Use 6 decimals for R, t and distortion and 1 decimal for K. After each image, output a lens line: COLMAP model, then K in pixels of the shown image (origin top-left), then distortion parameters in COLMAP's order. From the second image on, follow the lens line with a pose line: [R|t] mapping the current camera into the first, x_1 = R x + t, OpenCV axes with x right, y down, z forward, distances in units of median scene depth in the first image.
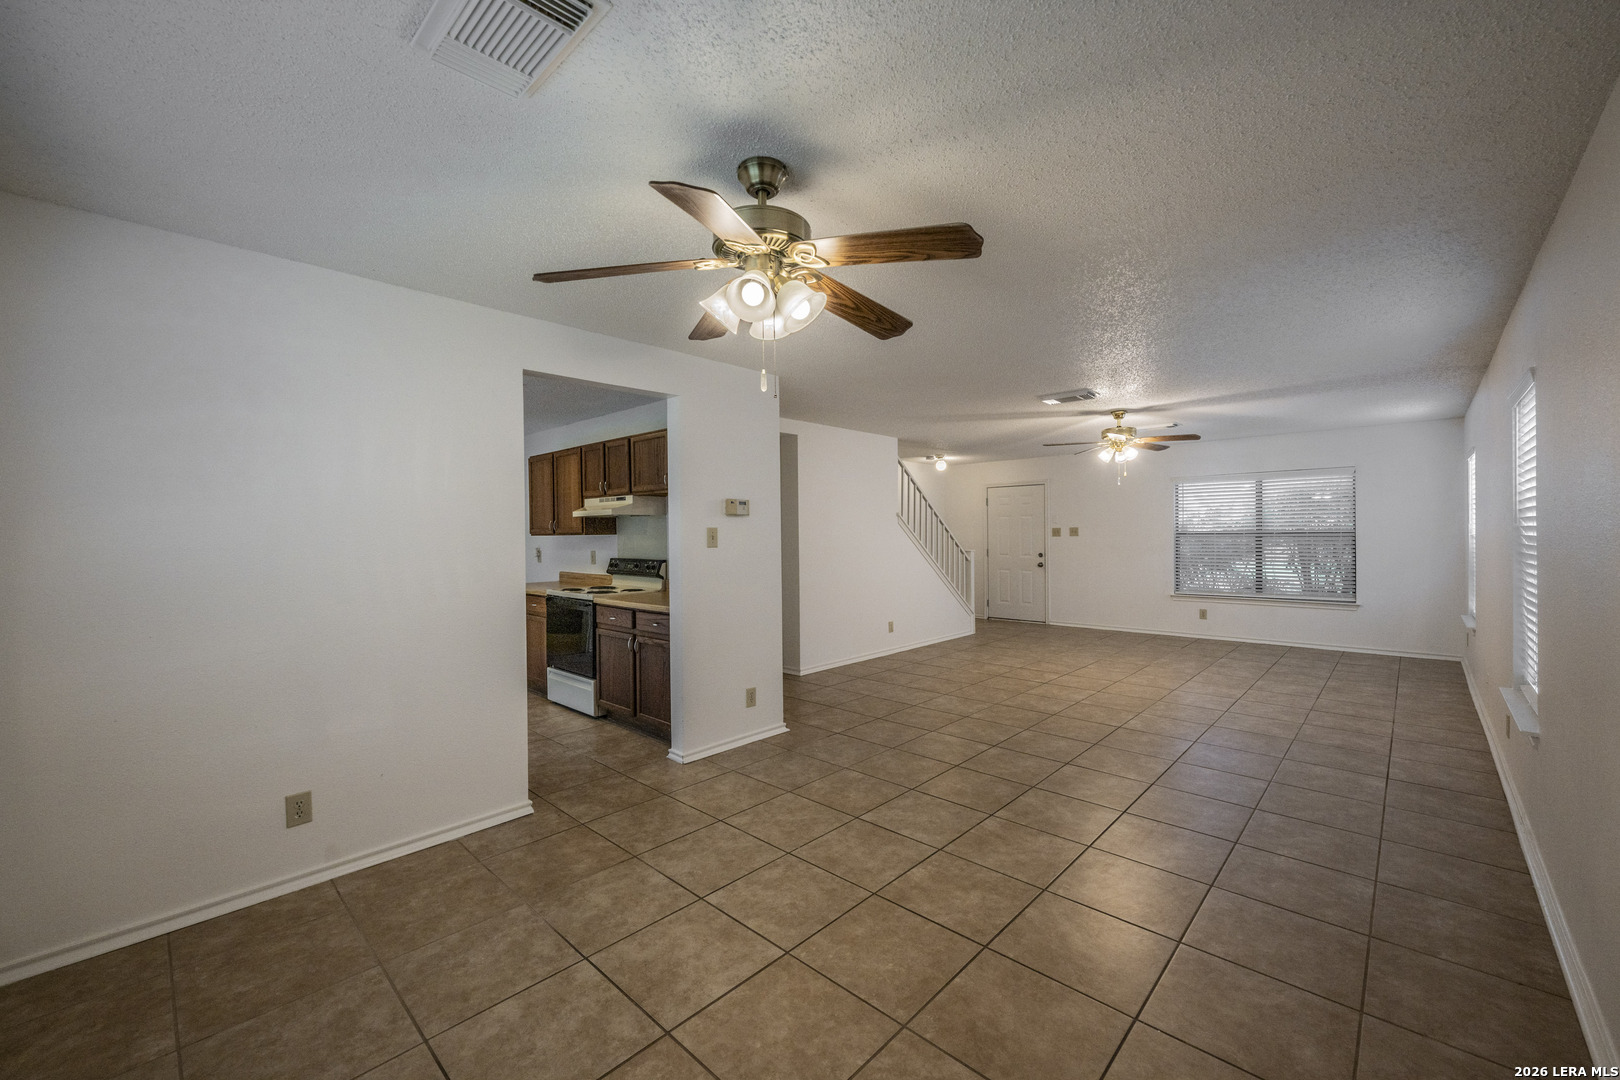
lens RADIAL K [[642.7, 0, 813.1], [0, 642.7, 536.7], [0, 0, 1]] dist [-0.003581, 0.000770]
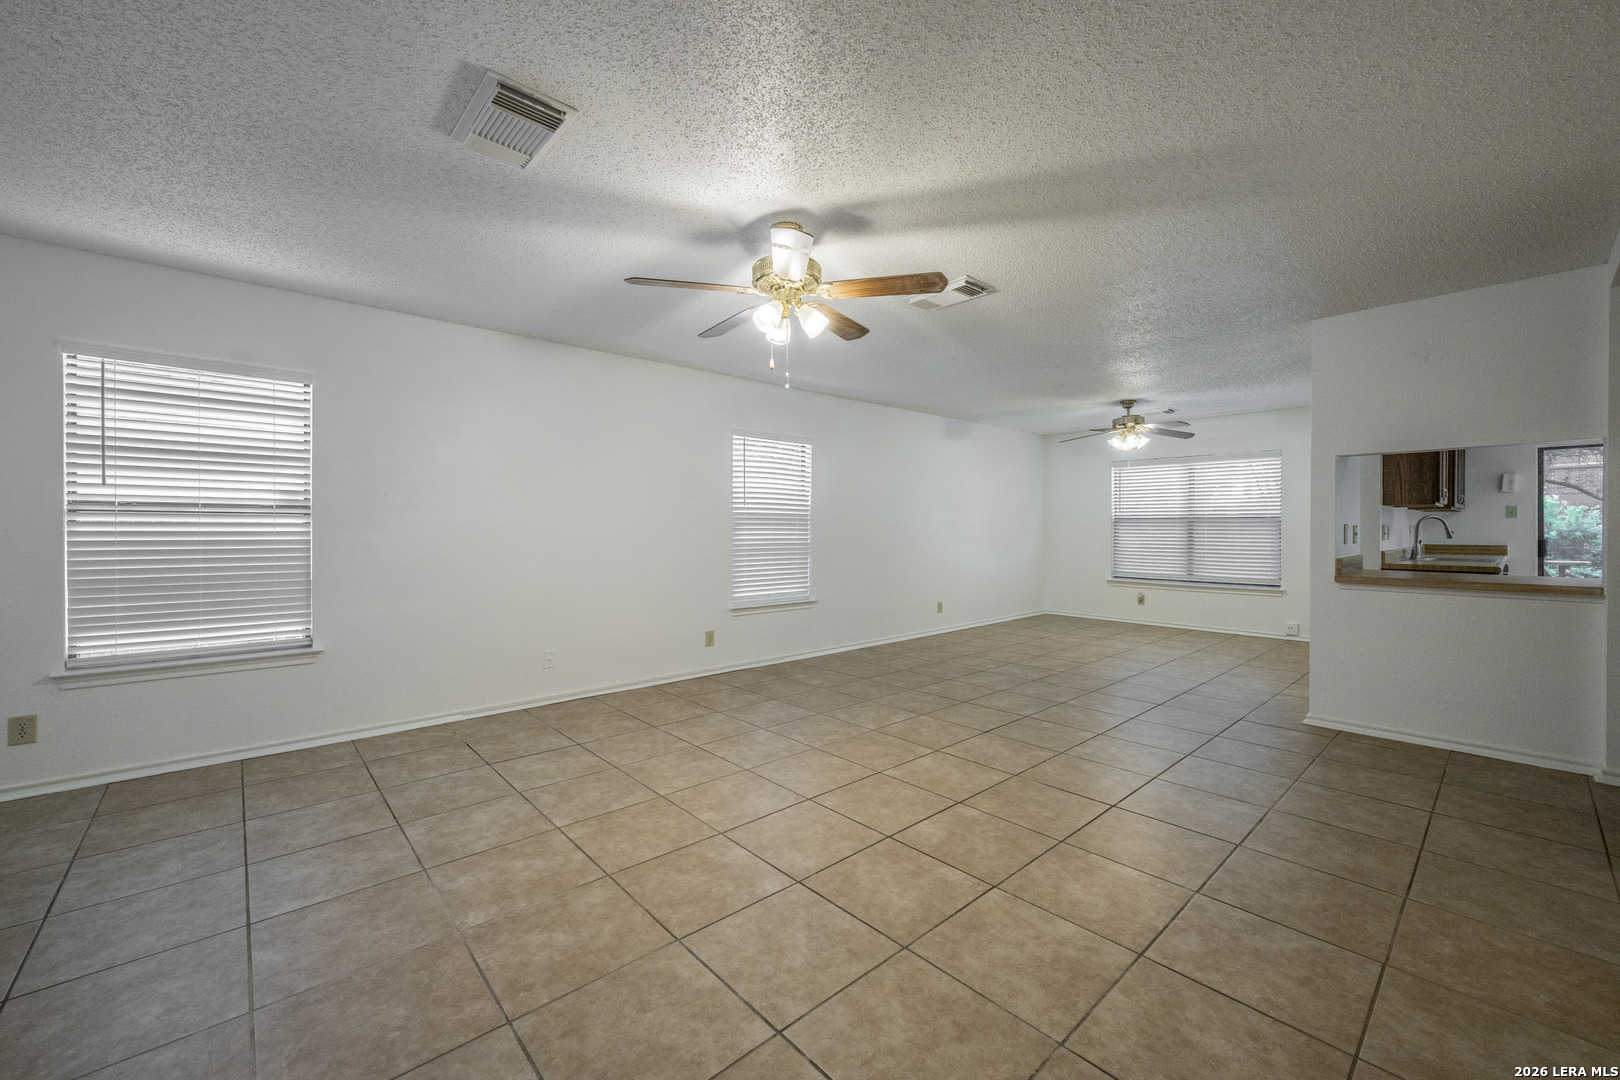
lens RADIAL K [[642.7, 0, 810.3], [0, 642.7, 528.1], [0, 0, 1]] dist [-0.003581, 0.000770]
pose [[-0.996694, 0.010749, 0.080539, 0.557847], [0.011366, 0.999909, 0.007211, 0.020204], [-0.080454, 0.008102, -0.996725, 1.919444]]
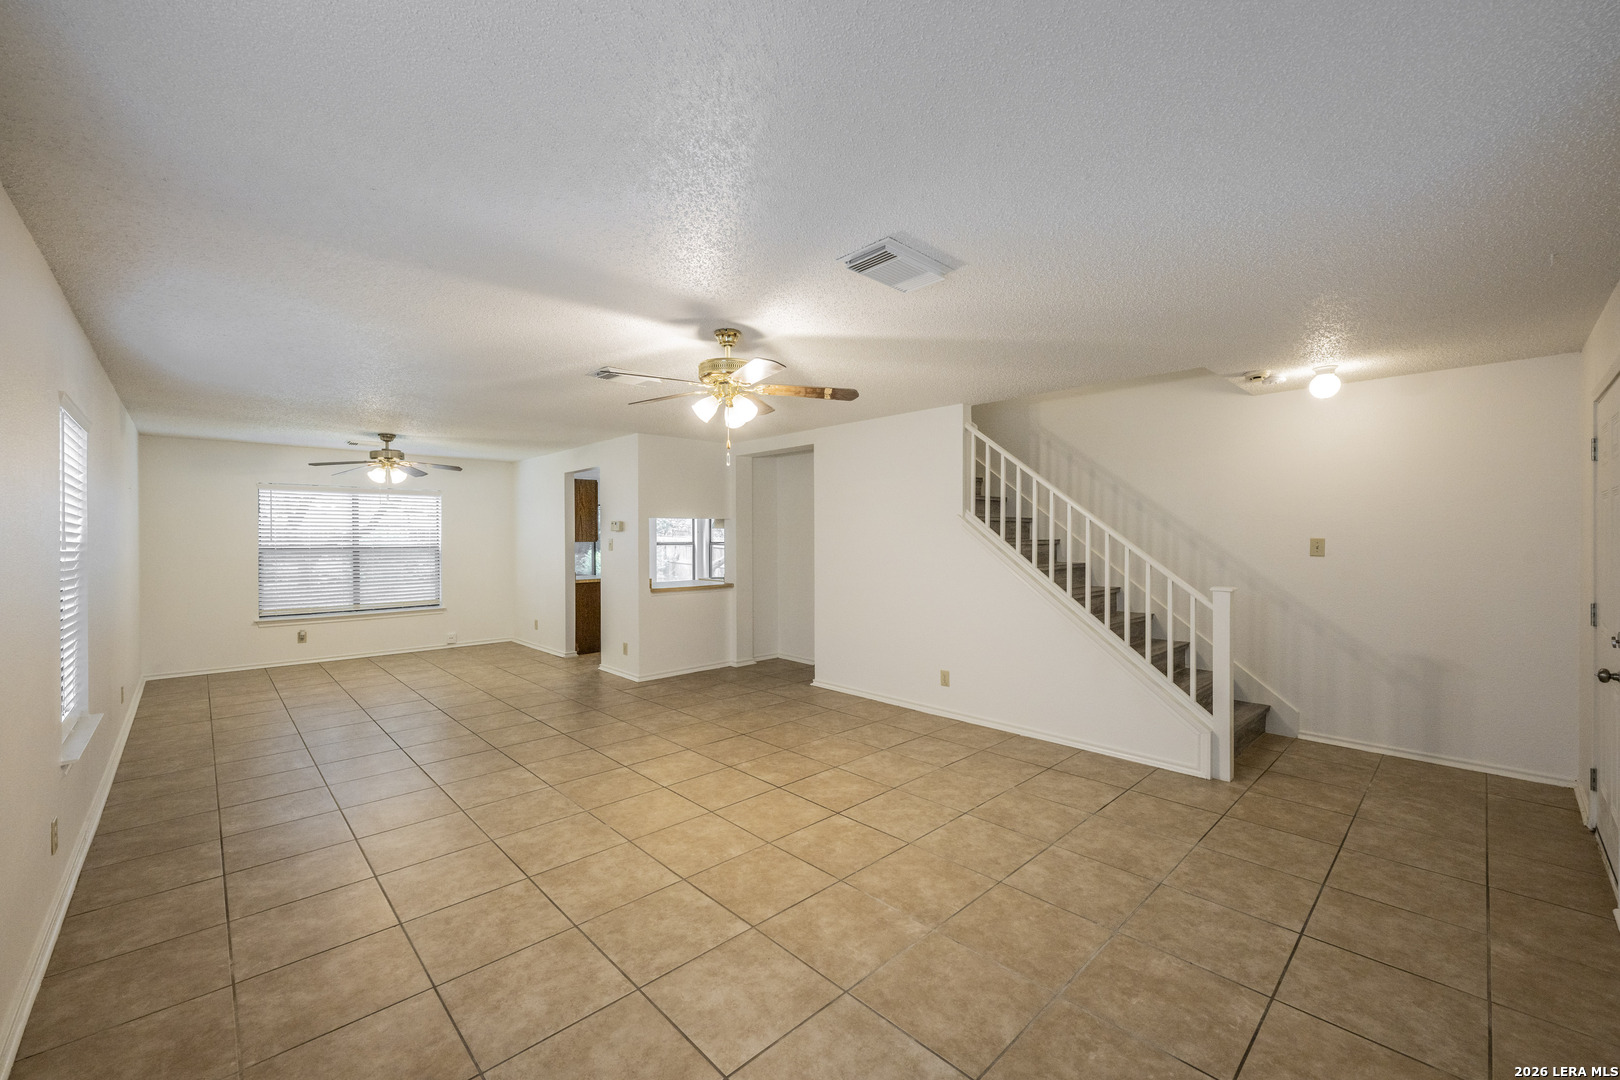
lens RADIAL K [[642.7, 0, 809.6], [0, 642.7, 538.2], [0, 0, 1]] dist [-0.003581, 0.000770]
pose [[-0.053190, 0.014589, -0.998478, 1.346231], [-0.002114, 0.999889, 0.014722, -0.037374], [0.998582, 0.002894, -0.053153, 1.444714]]
